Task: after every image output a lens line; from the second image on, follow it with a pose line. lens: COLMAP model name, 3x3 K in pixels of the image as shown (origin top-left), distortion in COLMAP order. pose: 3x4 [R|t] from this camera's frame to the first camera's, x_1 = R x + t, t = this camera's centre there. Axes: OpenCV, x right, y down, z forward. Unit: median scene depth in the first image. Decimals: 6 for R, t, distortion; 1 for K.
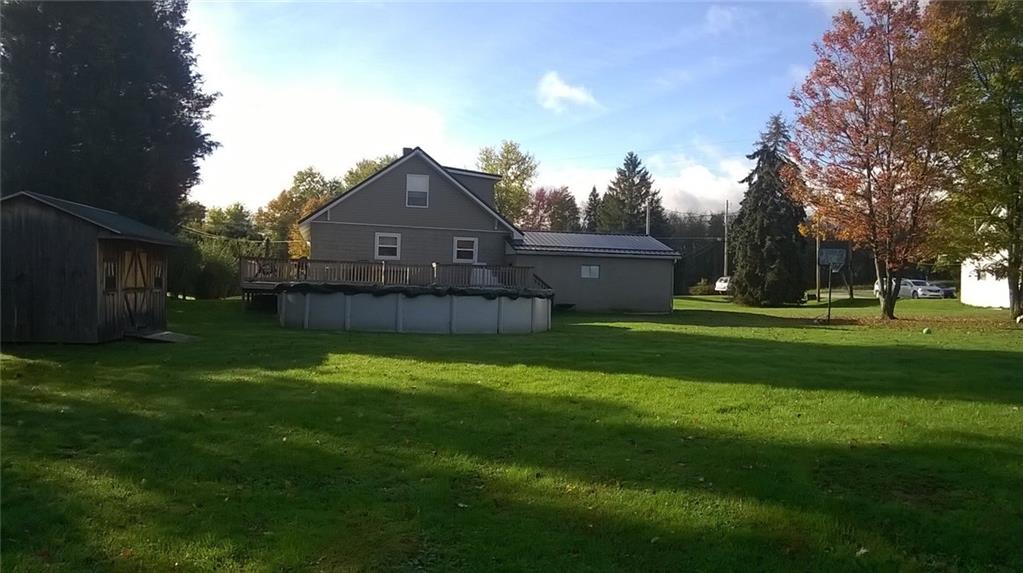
lens RADIAL K [[846.5, 0, 491.7], [0, 846.5, 285.1], [0, 0, 1]] dist [0.089202, -0.234584]
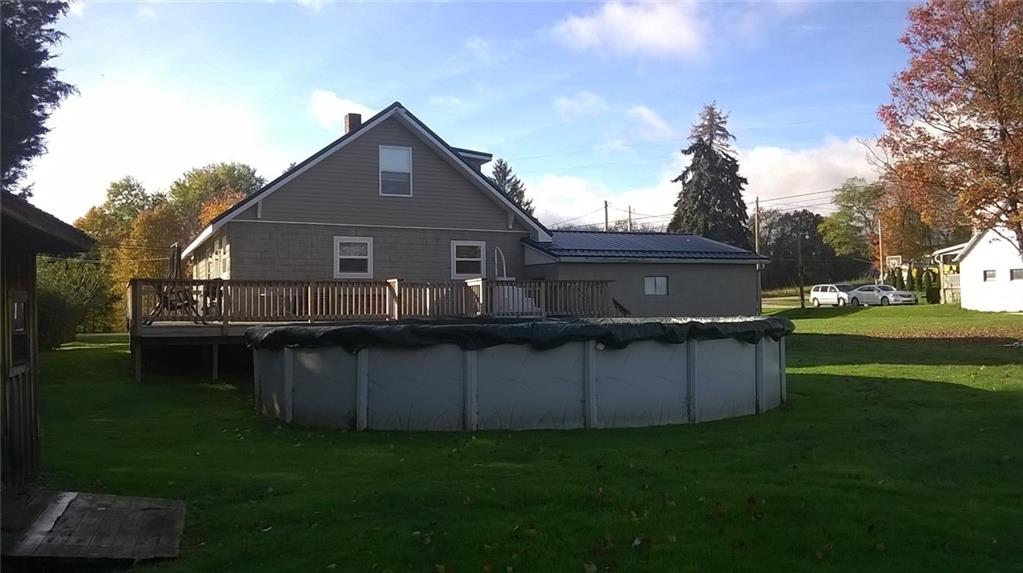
lens RADIAL K [[846.5, 0, 491.7], [0, 846.5, 285.1], [0, 0, 1]] dist [0.089202, -0.234584]
pose [[0.976075, -0.035283, 0.214554, -0.085237], [0.040295, 0.999007, -0.019033, -0.004584], [-0.213669, 0.027223, 0.976527, 0.189438]]
